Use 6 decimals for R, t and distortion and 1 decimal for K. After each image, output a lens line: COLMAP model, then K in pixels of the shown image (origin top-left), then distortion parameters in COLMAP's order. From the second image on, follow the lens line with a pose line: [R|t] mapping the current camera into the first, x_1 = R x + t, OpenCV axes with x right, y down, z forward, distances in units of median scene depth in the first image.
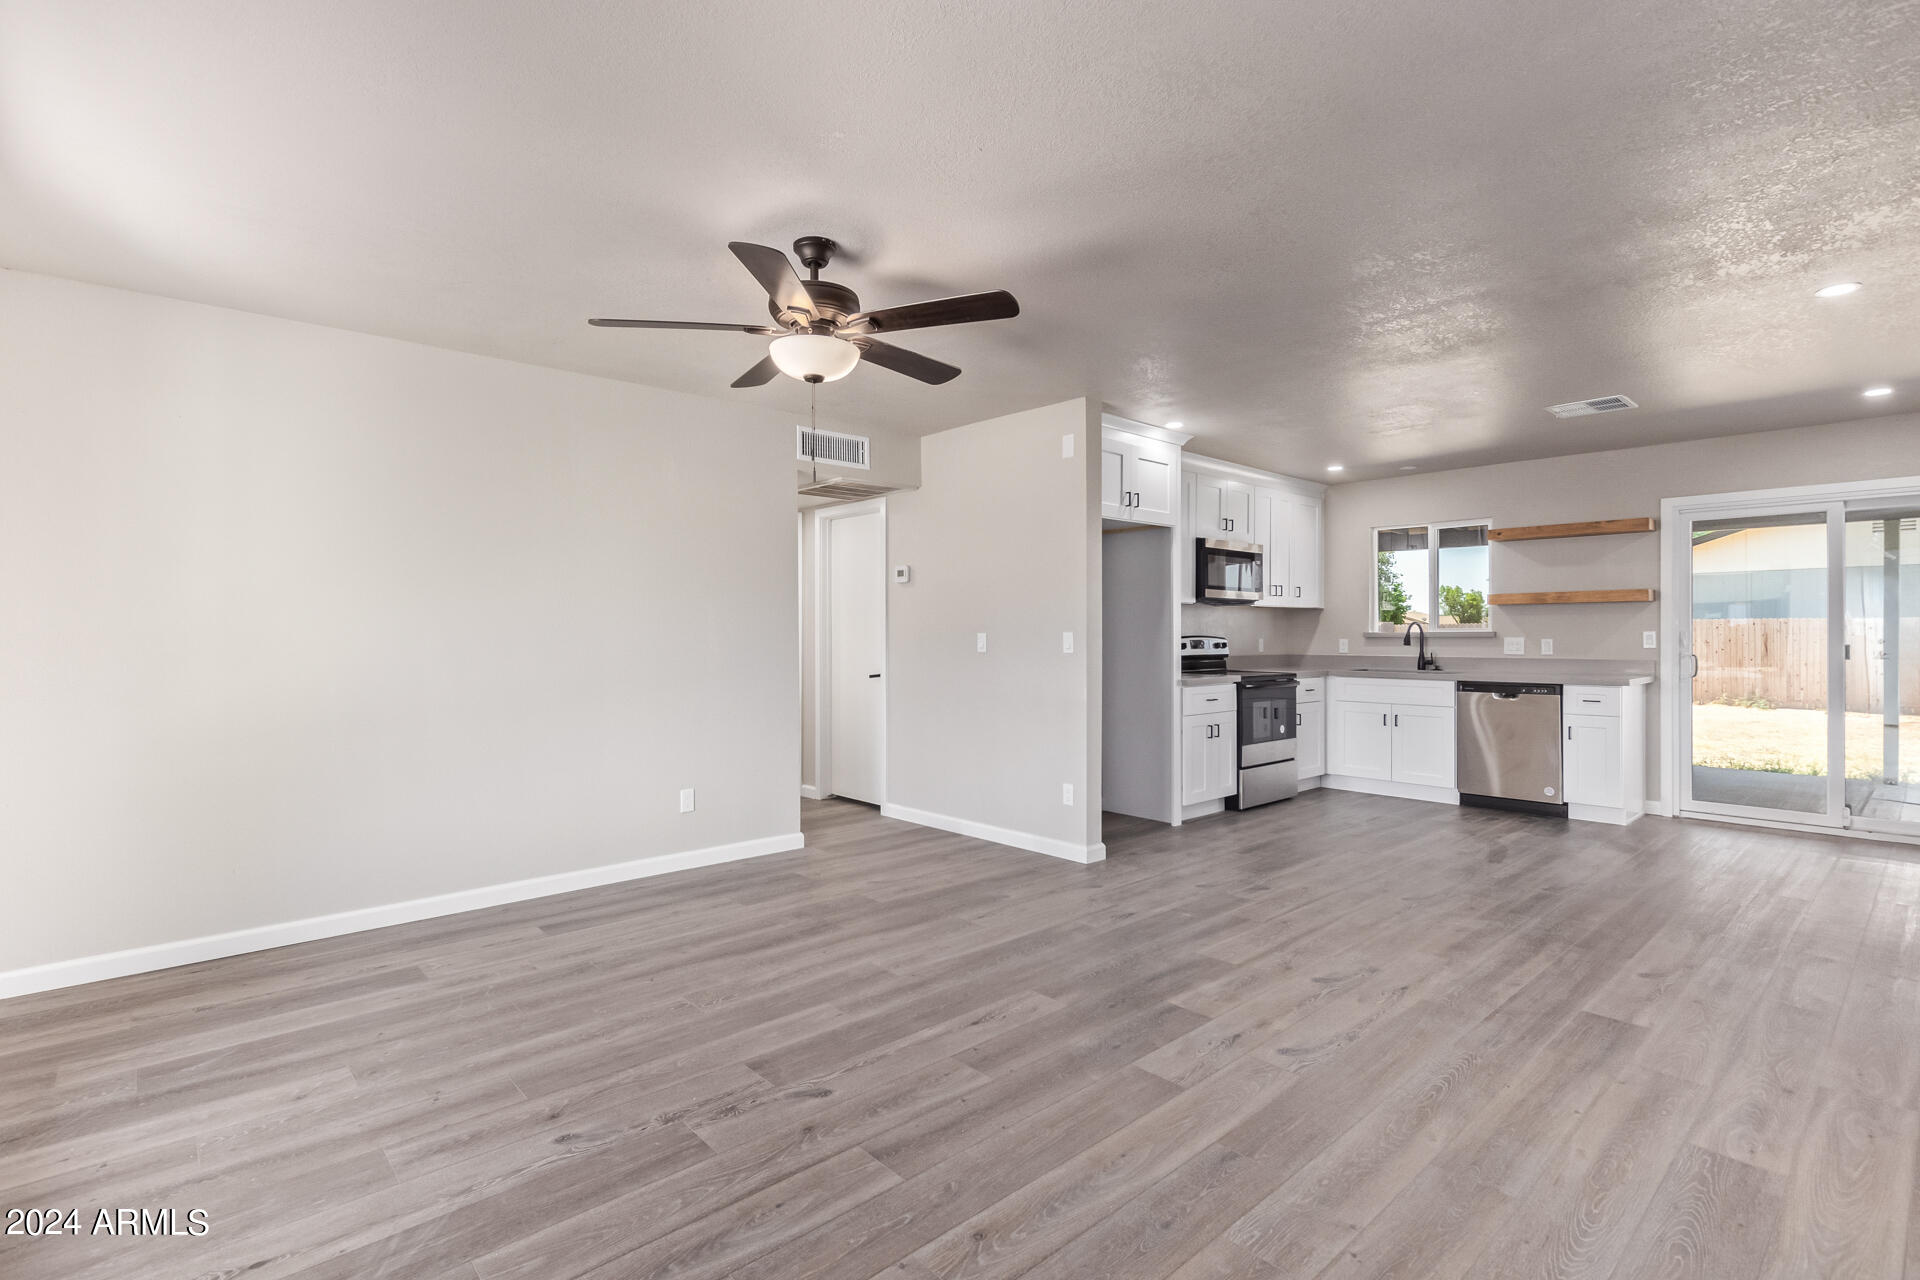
lens RADIAL K [[902.8, 0, 926.1], [0, 902.8, 637.4], [0, 0, 1]] dist [0.007495, -0.003253]
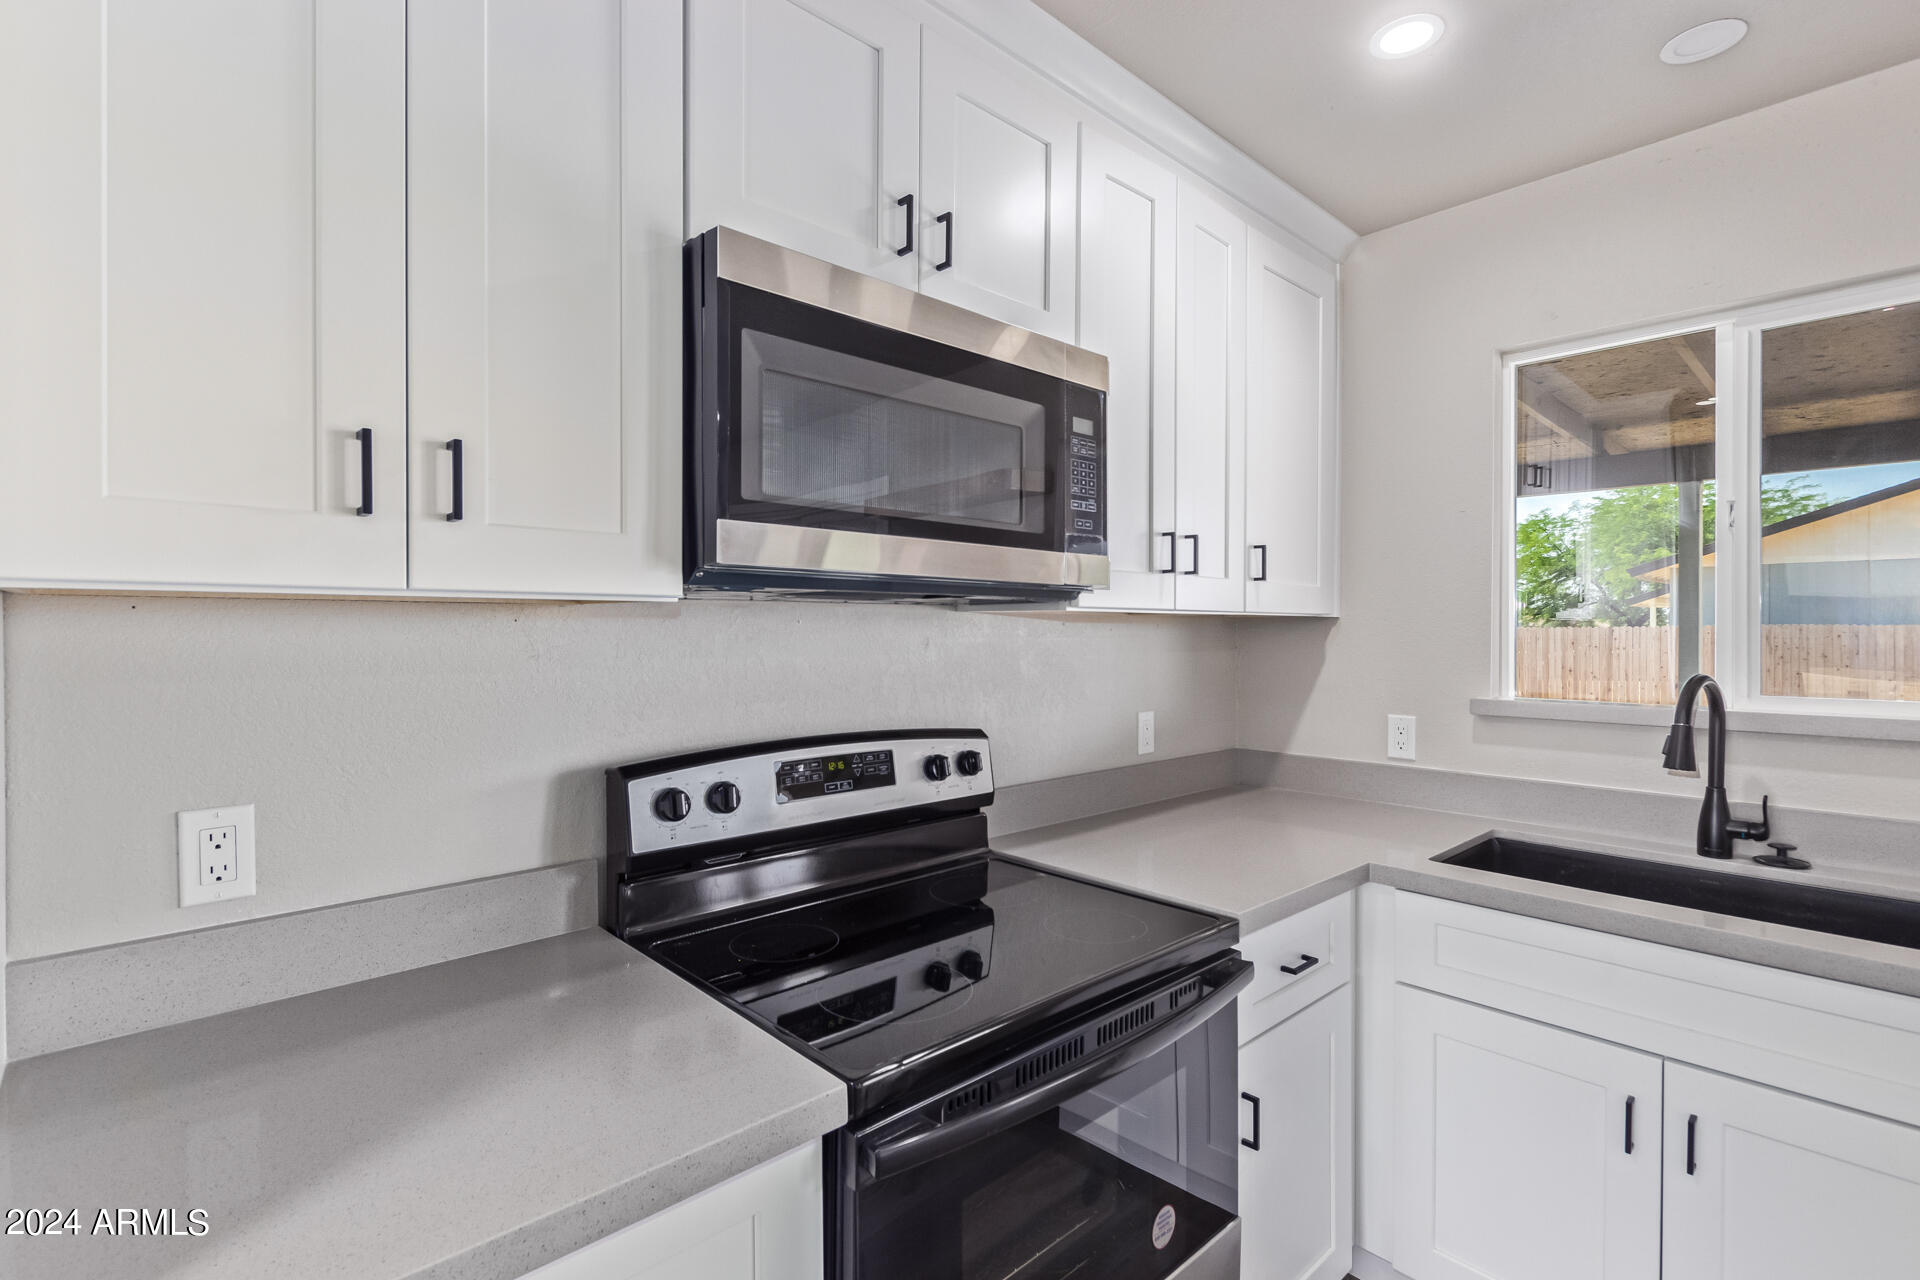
lens RADIAL K [[902.8, 0, 972.9], [0, 902.8, 629.0], [0, 0, 1]] dist [0.007495, -0.003253]
pose [[0.998651, 0.003524, 0.051799, 0.356683], [-0.003314, 0.999986, -0.004134, -0.031882], [-0.051813, 0.003957, 0.998649, 0.835561]]
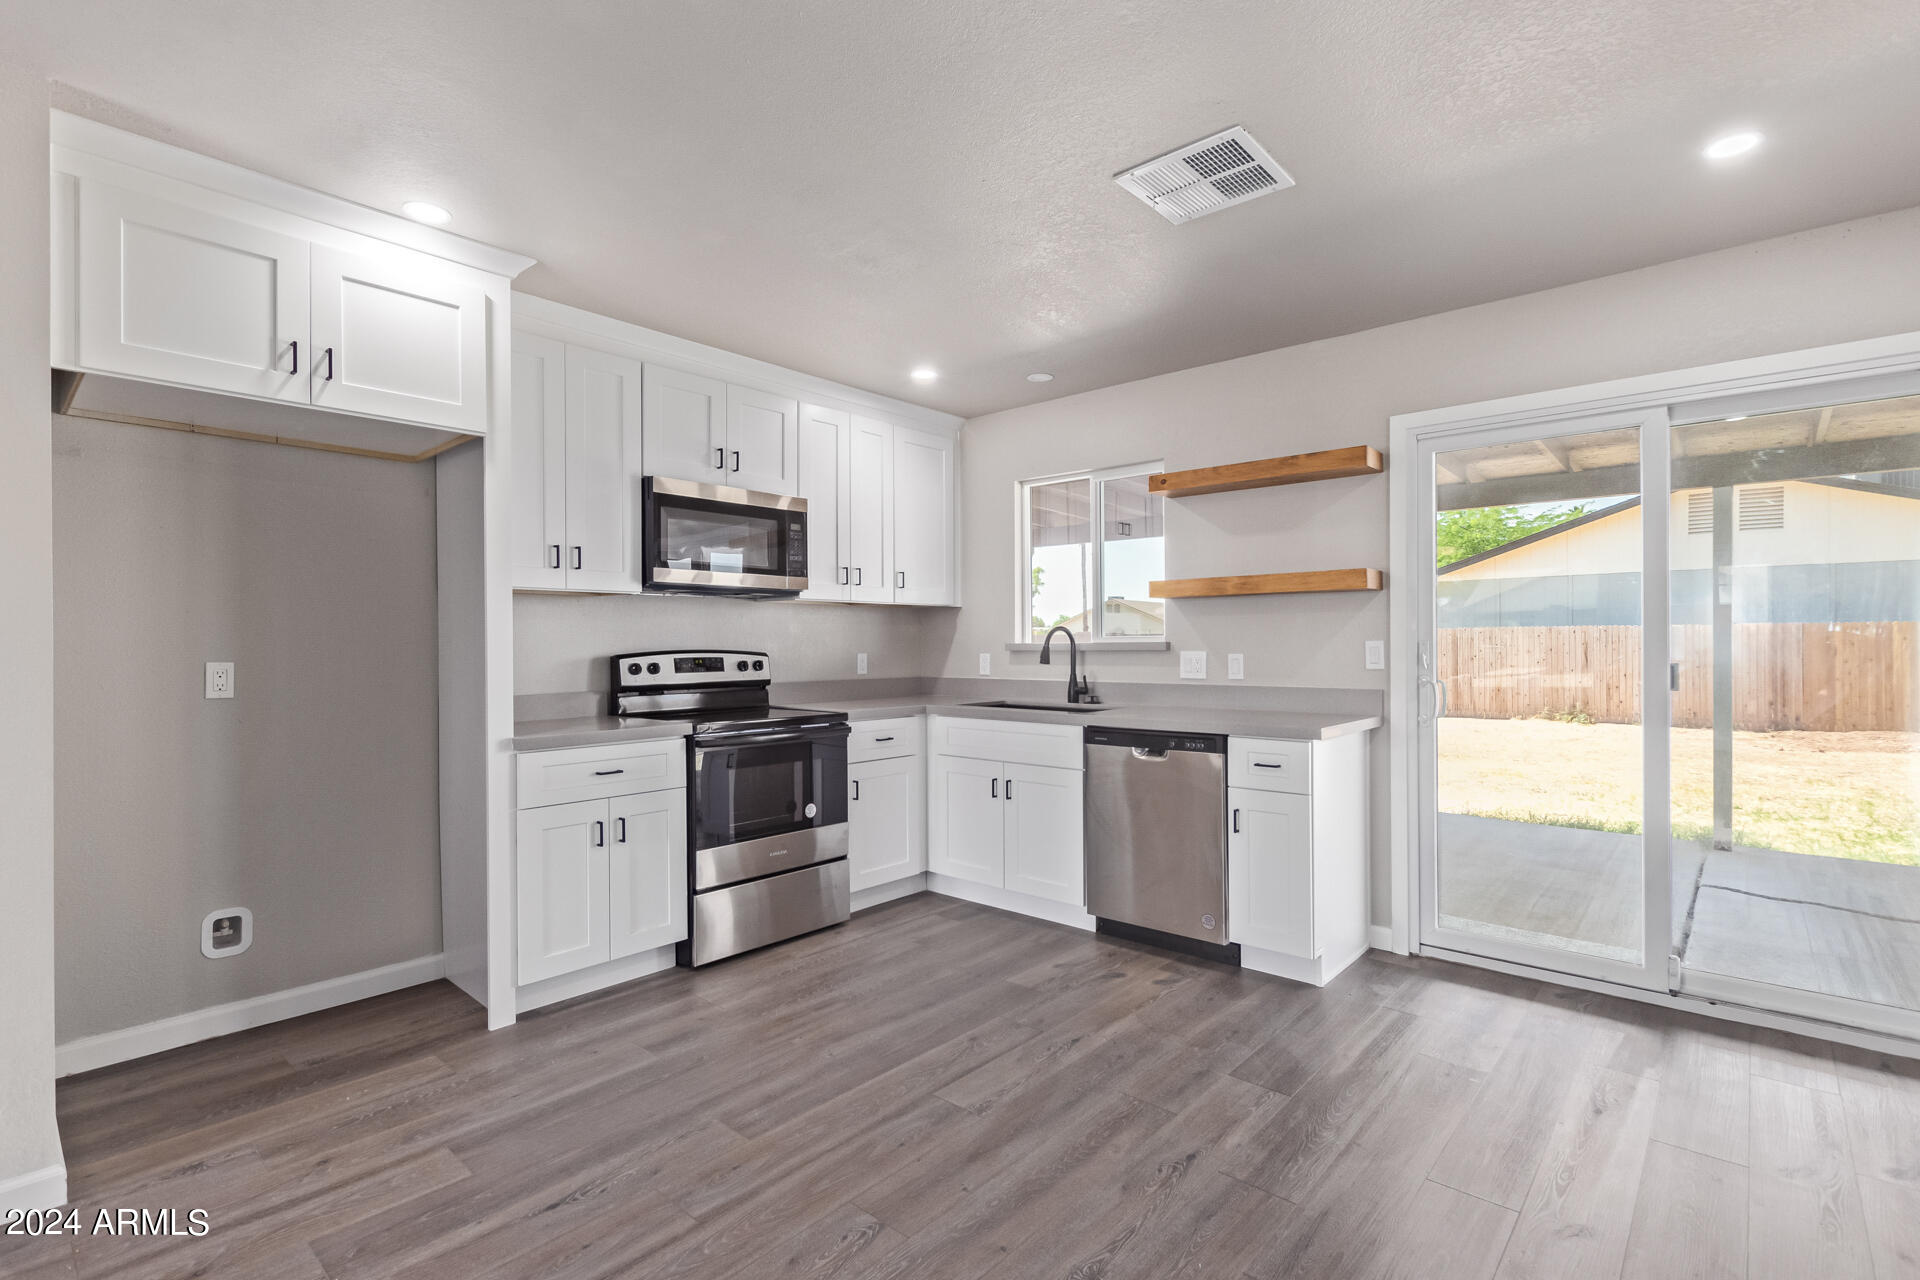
lens RADIAL K [[902.8, 0, 953.0], [0, 902.8, 644.1], [0, 0, 1]] dist [0.007495, -0.003253]
pose [[0.991673, -0.003024, 0.128743, 0.428757], [0.003475, 0.999989, -0.003278, -0.003519], [-0.128732, 0.003698, 0.991673, 0.428715]]
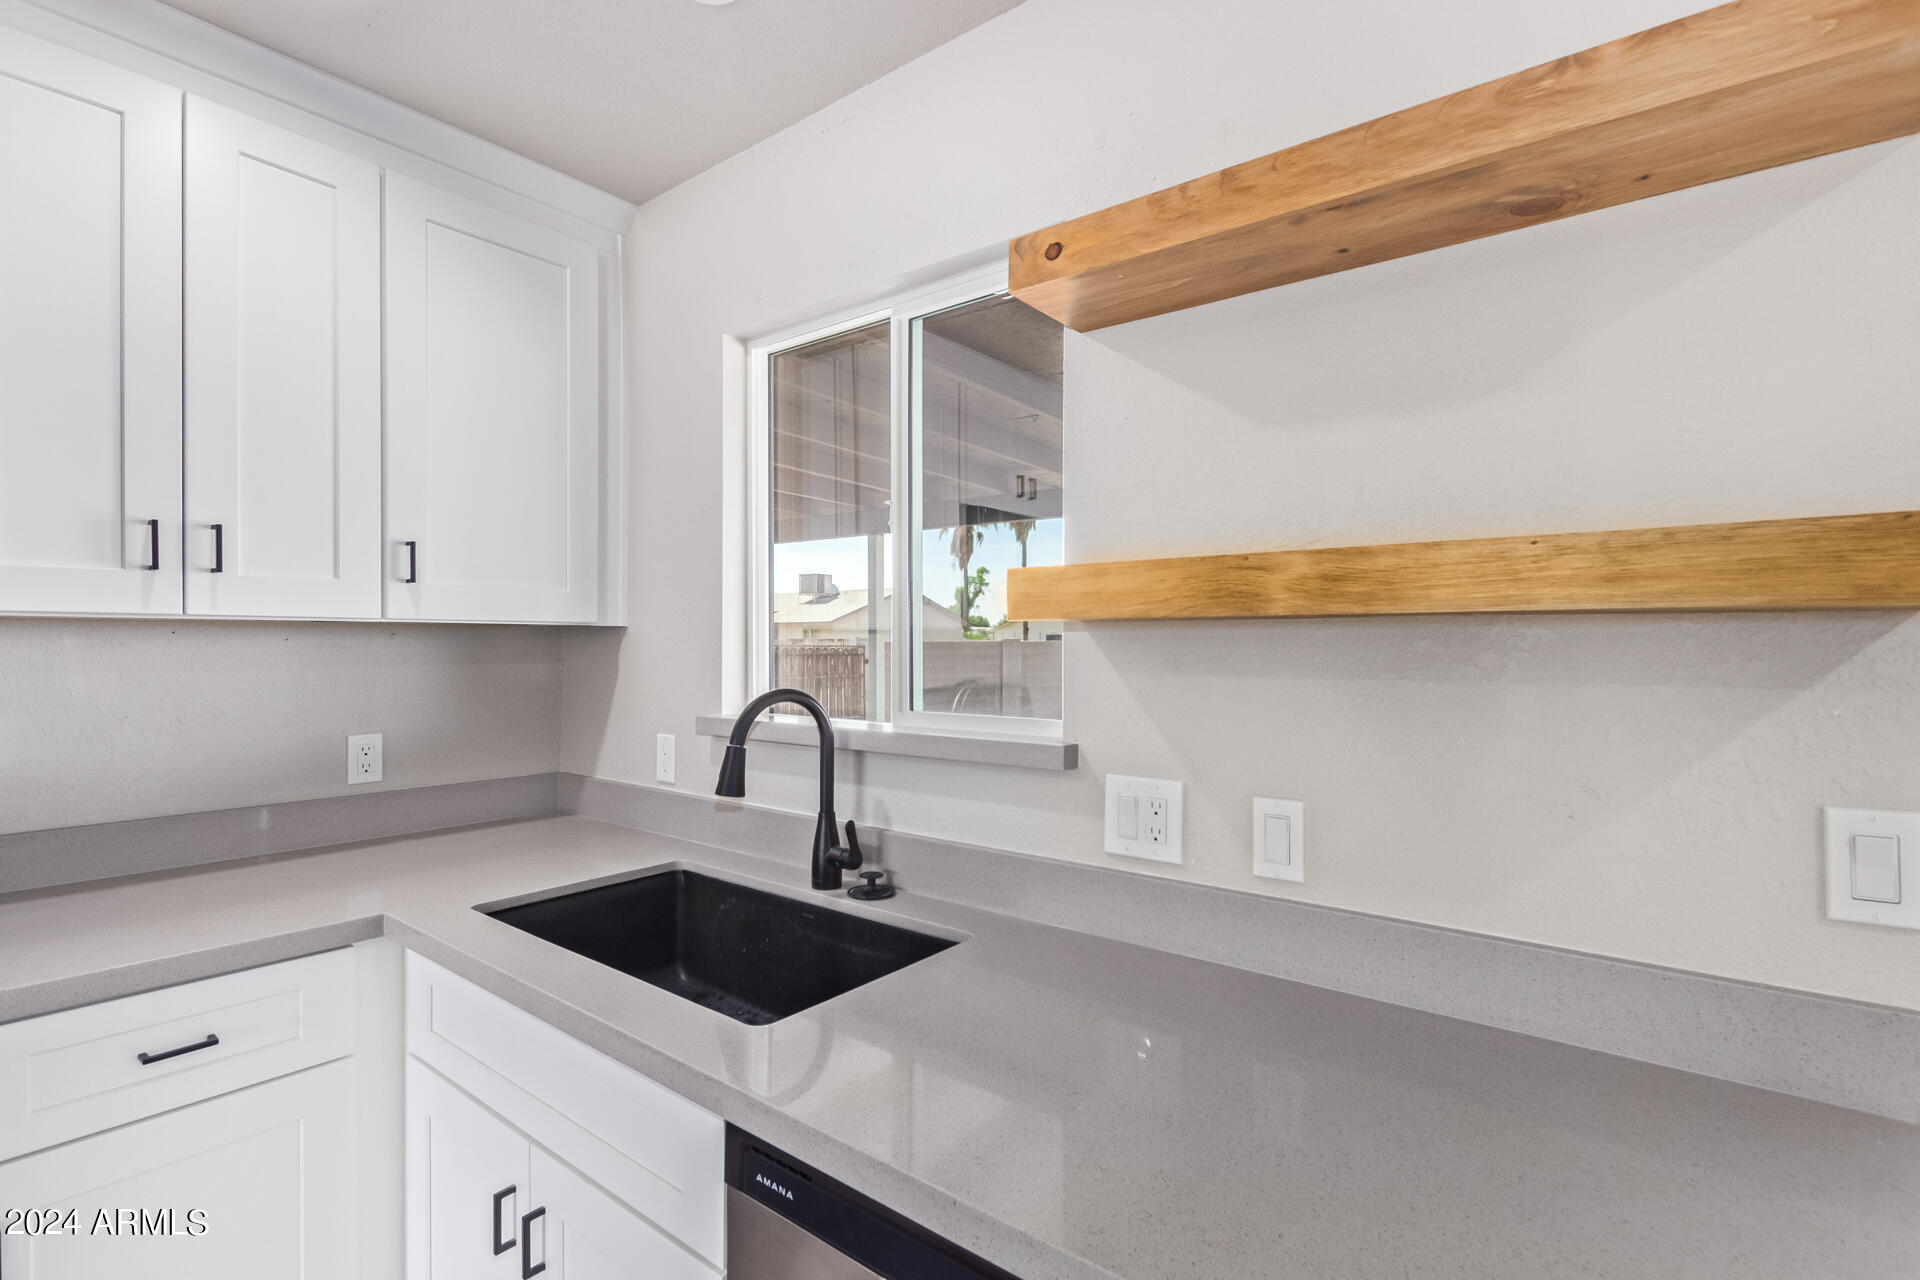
lens RADIAL K [[902.8, 0, 944.0], [0, 902.8, 636.6], [0, 0, 1]] dist [0.007495, -0.003253]
pose [[0.979694, 0.005797, 0.200416, 0.593330], [-0.003959, 0.999946, -0.009570, -0.031975], [-0.200461, 0.008582, 0.979664, 0.847148]]
